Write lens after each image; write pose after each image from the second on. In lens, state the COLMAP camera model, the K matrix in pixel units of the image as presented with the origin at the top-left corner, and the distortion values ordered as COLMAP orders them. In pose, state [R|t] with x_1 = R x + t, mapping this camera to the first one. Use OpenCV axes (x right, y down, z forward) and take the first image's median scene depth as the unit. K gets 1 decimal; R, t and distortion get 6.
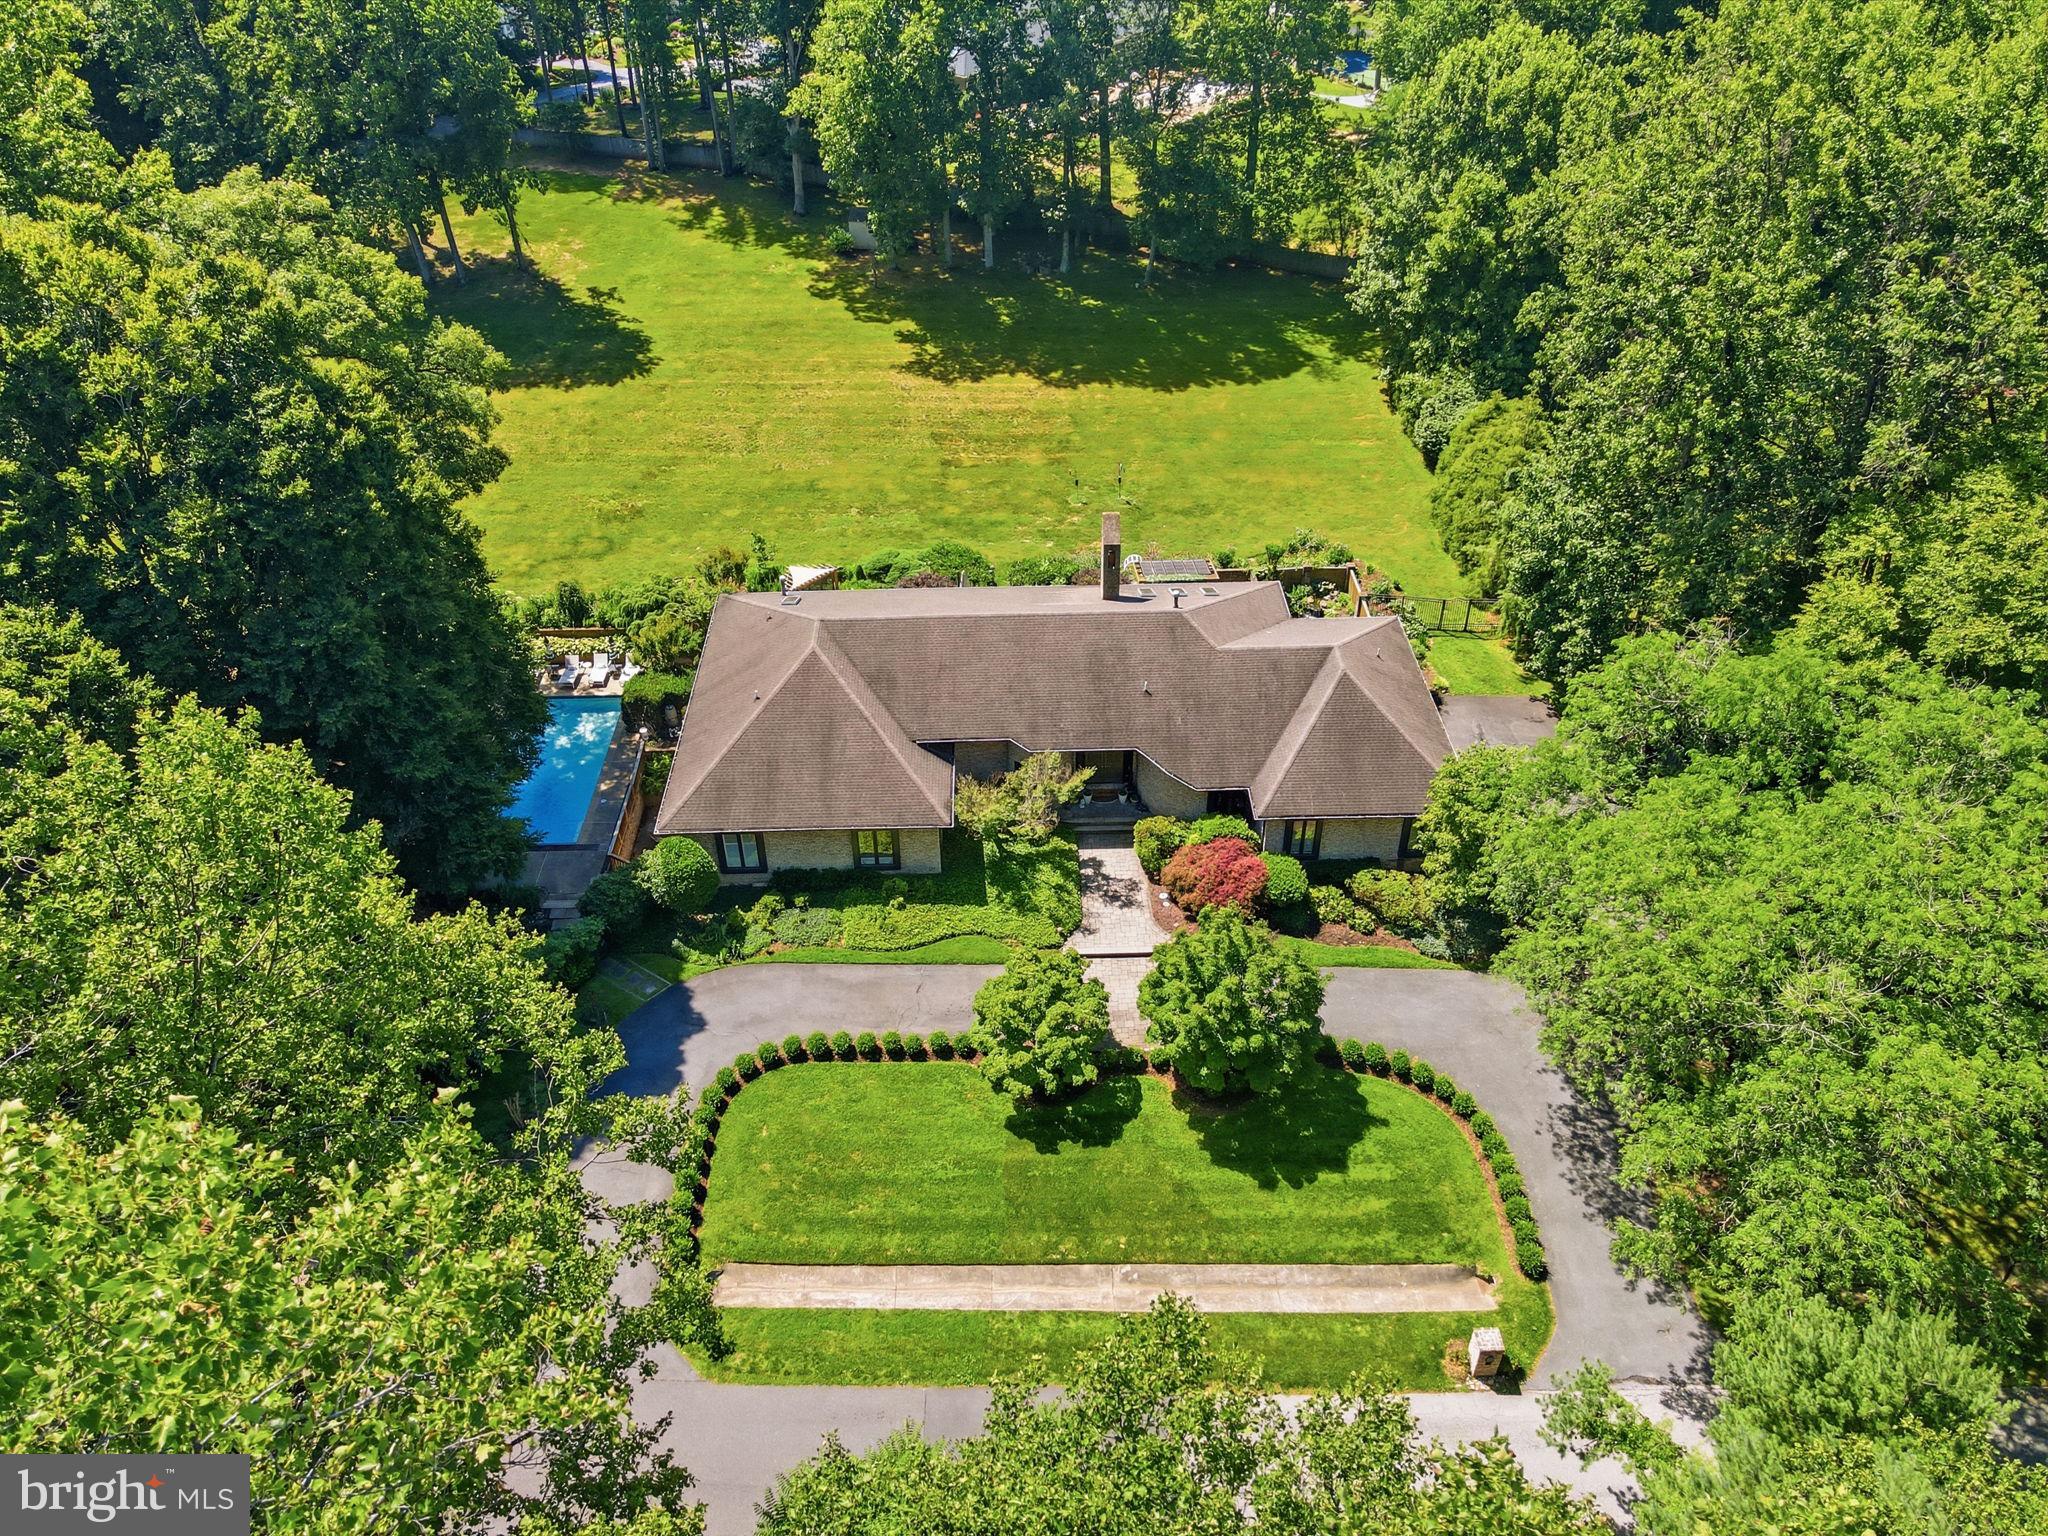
lens RADIAL K [[1502.4, 0, 1027.7], [0, 1502.4, 769.9], [0, 0, 1]] dist [0.003882, 0.019518]
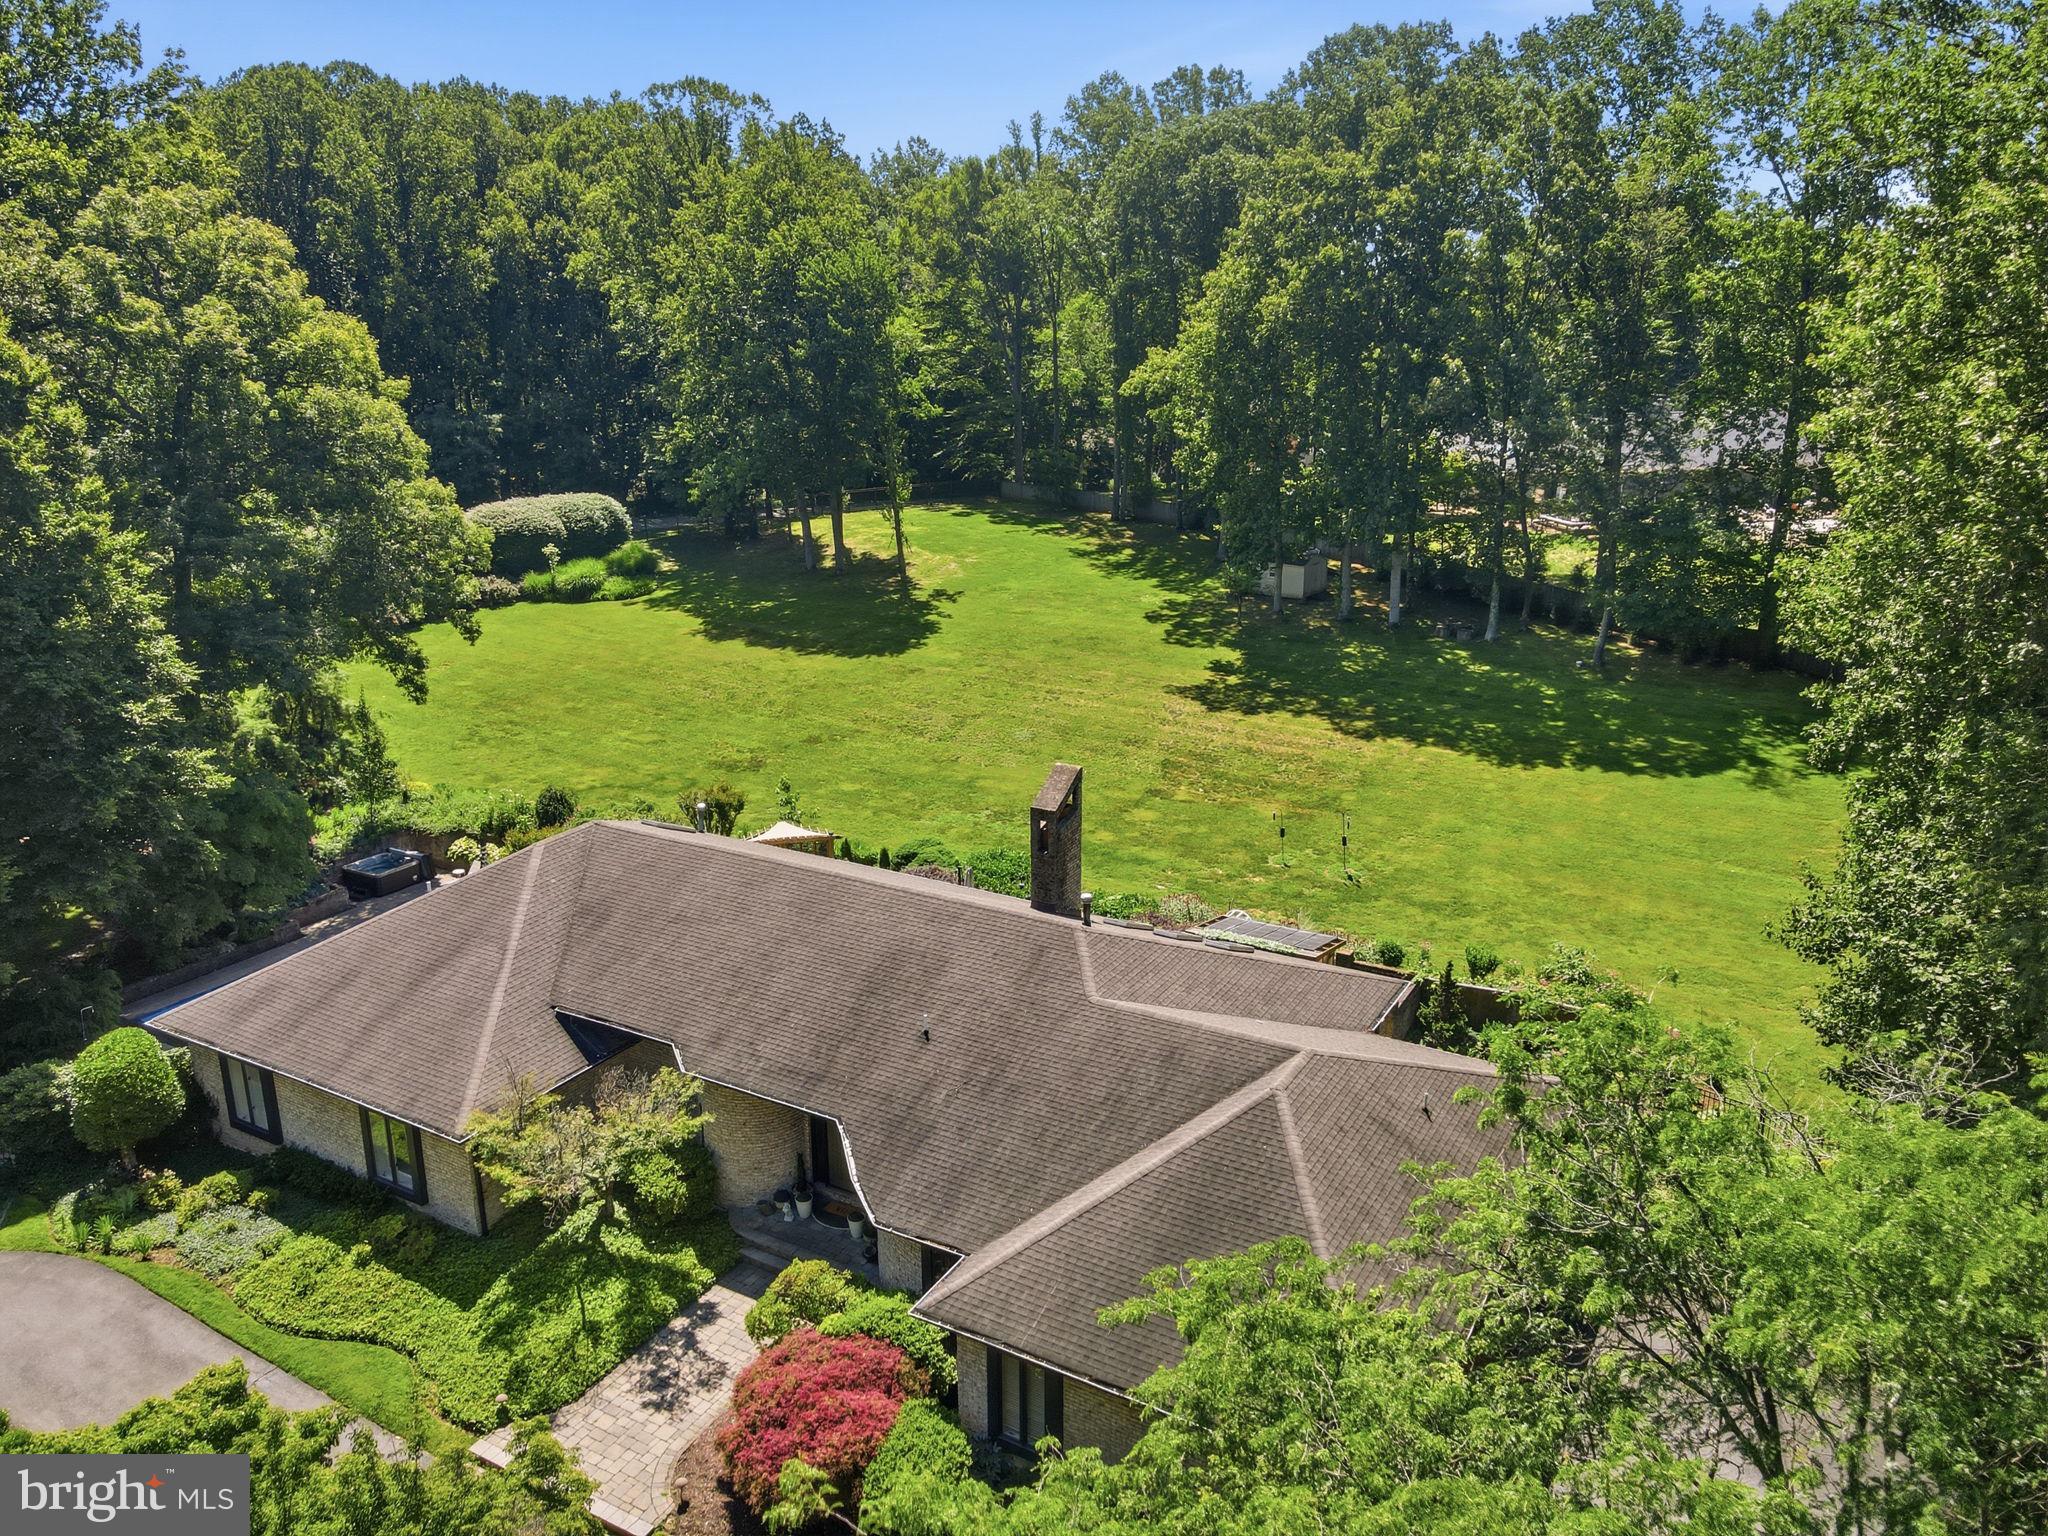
lens RADIAL K [[1502.4, 0, 1040.8], [0, 1502.4, 759.4], [0, 0, 1]] dist [0.003882, 0.019518]
pose [[0.859869, 0.162076, -0.484104, 0.374269], [-0.320703, 0.909294, -0.265207, -0.012271], [0.397209, 0.383297, 0.833851, 0.547064]]
